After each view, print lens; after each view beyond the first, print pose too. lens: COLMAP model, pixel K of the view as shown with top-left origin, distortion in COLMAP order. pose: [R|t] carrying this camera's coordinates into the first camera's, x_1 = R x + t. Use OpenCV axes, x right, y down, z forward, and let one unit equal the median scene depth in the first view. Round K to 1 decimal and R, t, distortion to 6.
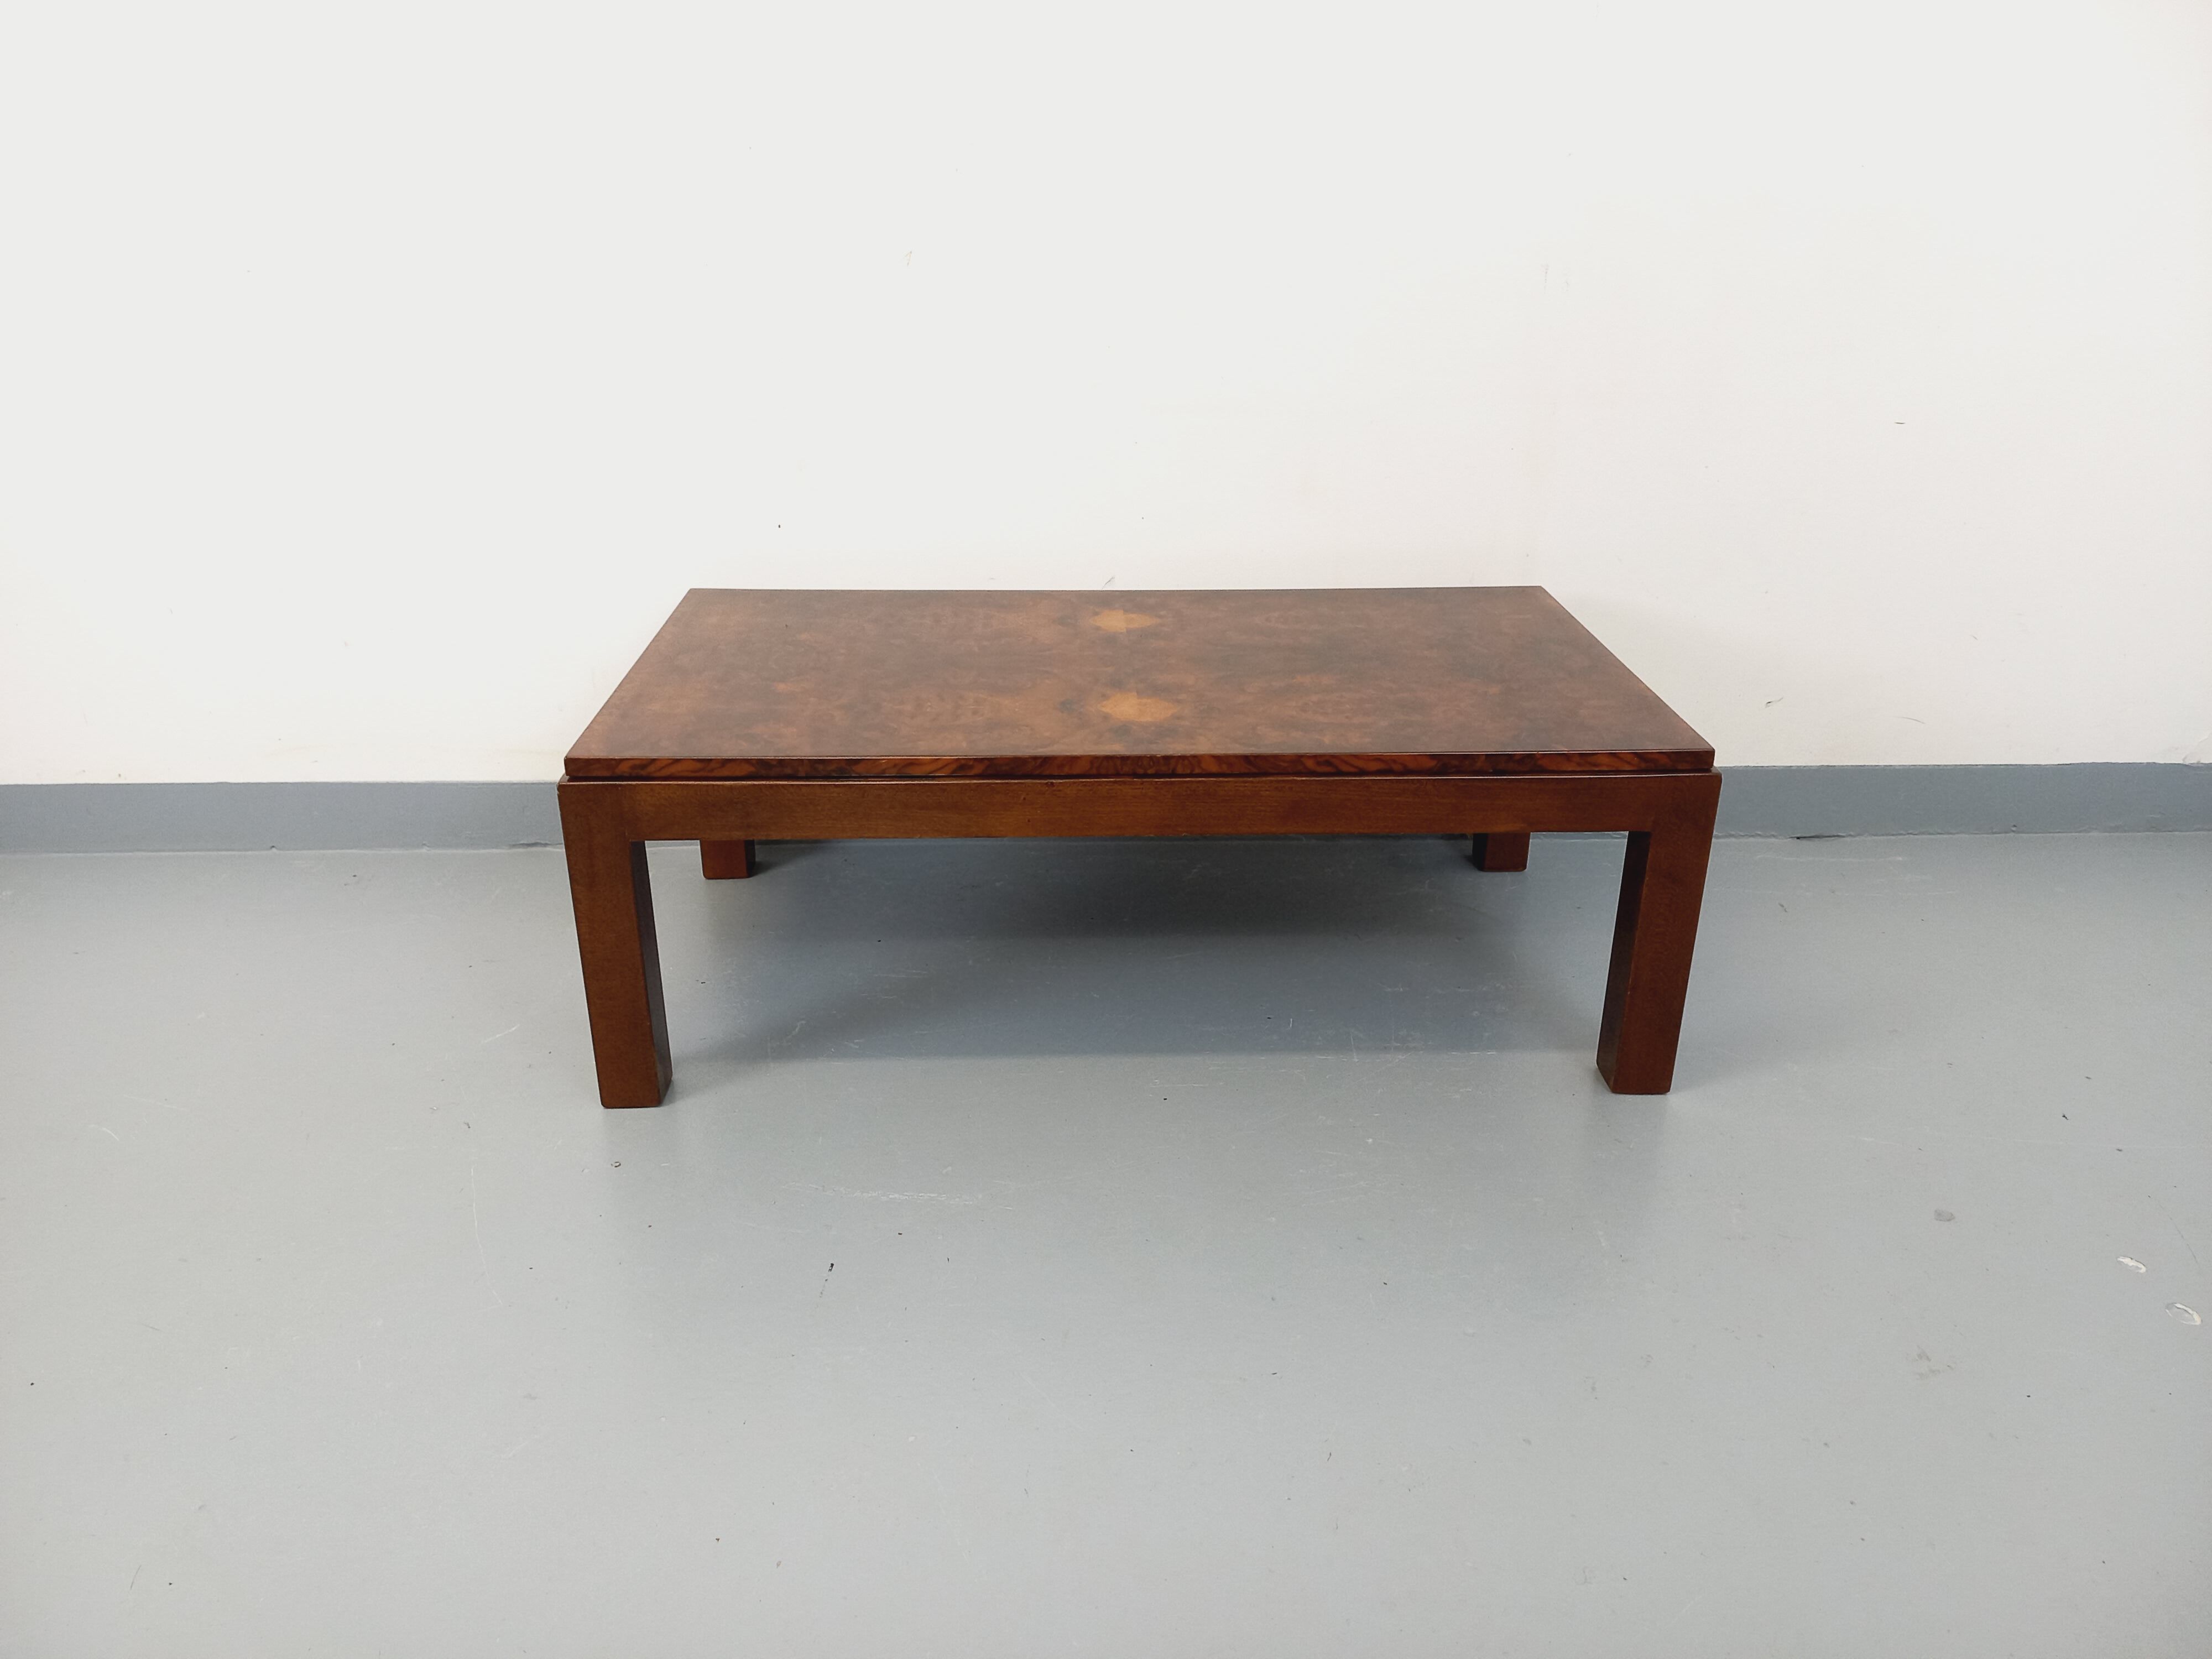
lens RADIAL K [[1630.0, 0, 1104.1], [0, 1630.0, 816.1], [0, 0, 1]] dist [0.066451, -0.075164]
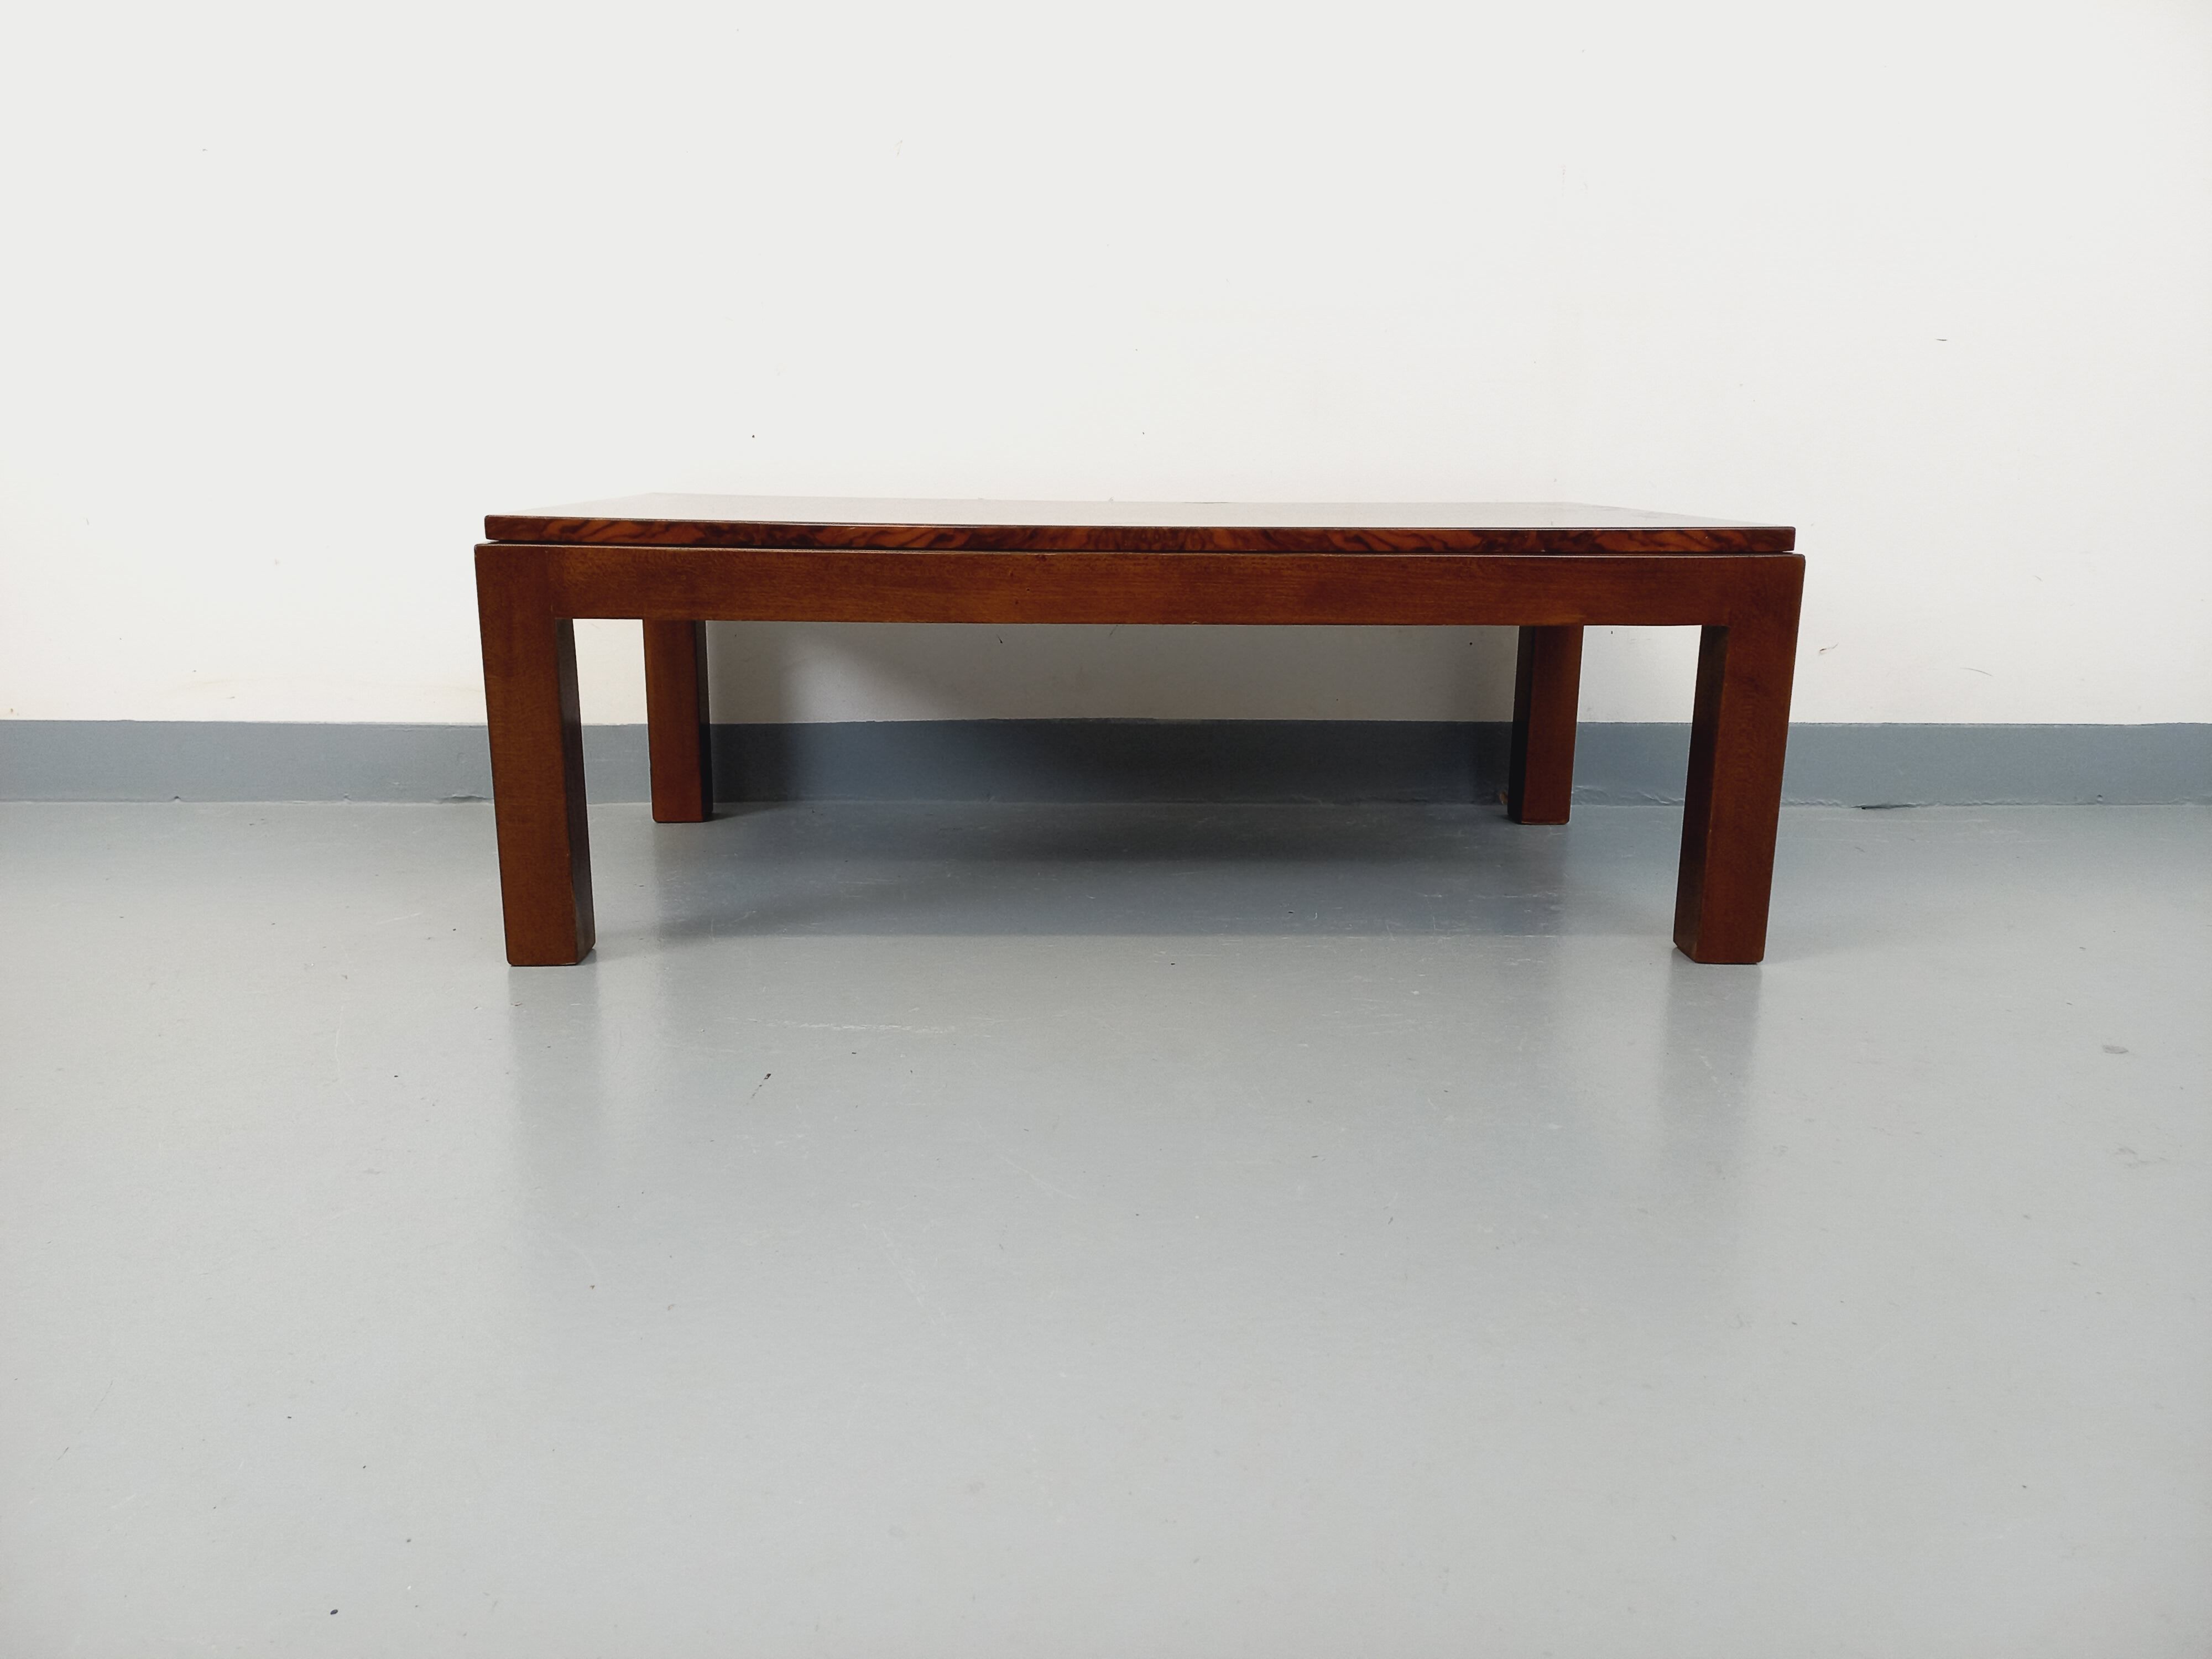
lens RADIAL K [[1630.0, 0, 1106.8], [0, 1630.0, 813.6], [0, 0, 1]] dist [0.066451, -0.075164]
pose [[0.999976, 0.003801, 0.005842, -0.002288], [-0.002674, 0.983298, -0.181982, 0.256830], [-0.006436, 0.181962, 0.983285, 0.152748]]
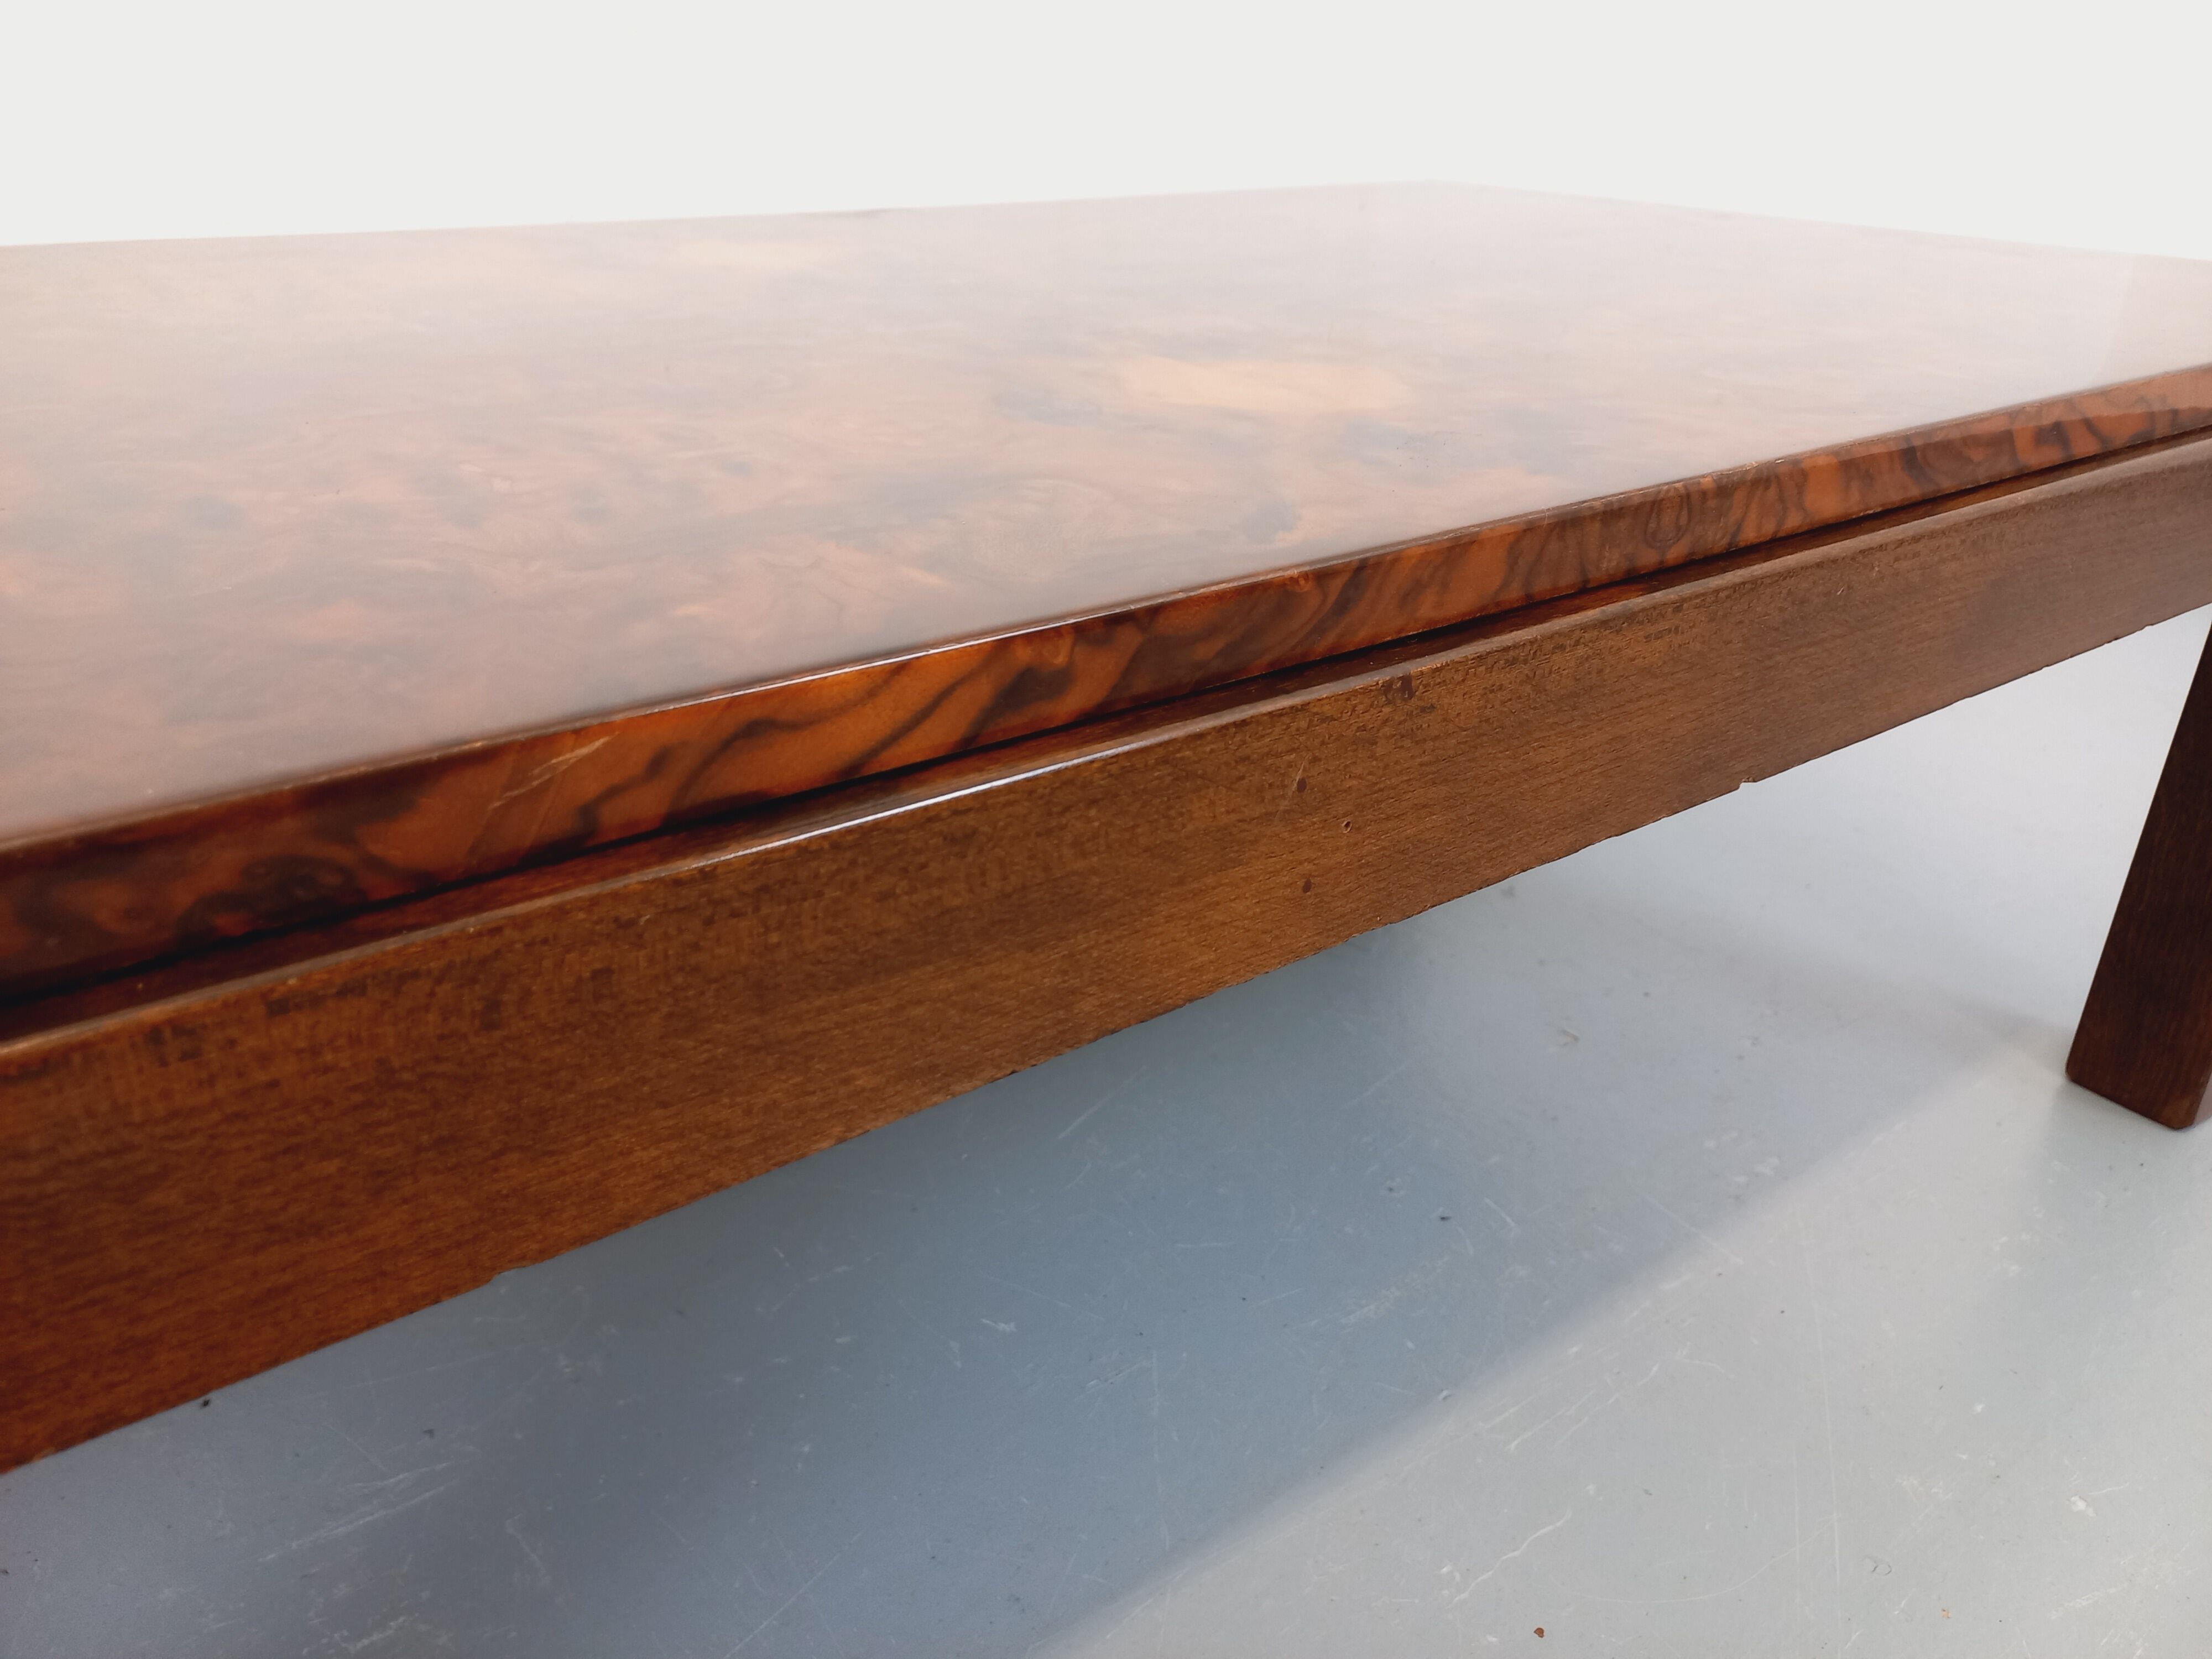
lens RADIAL K [[1630.0, 0, 1118.8], [0, 1630.0, 815.7], [0, 0, 1]] dist [0.066451, -0.075164]
pose [[0.821609, -0.236210, 0.518810, -0.161756], [0.209007, 0.971554, 0.111349, -0.031880], [-0.530353, 0.016950, 0.847607, 0.787953]]
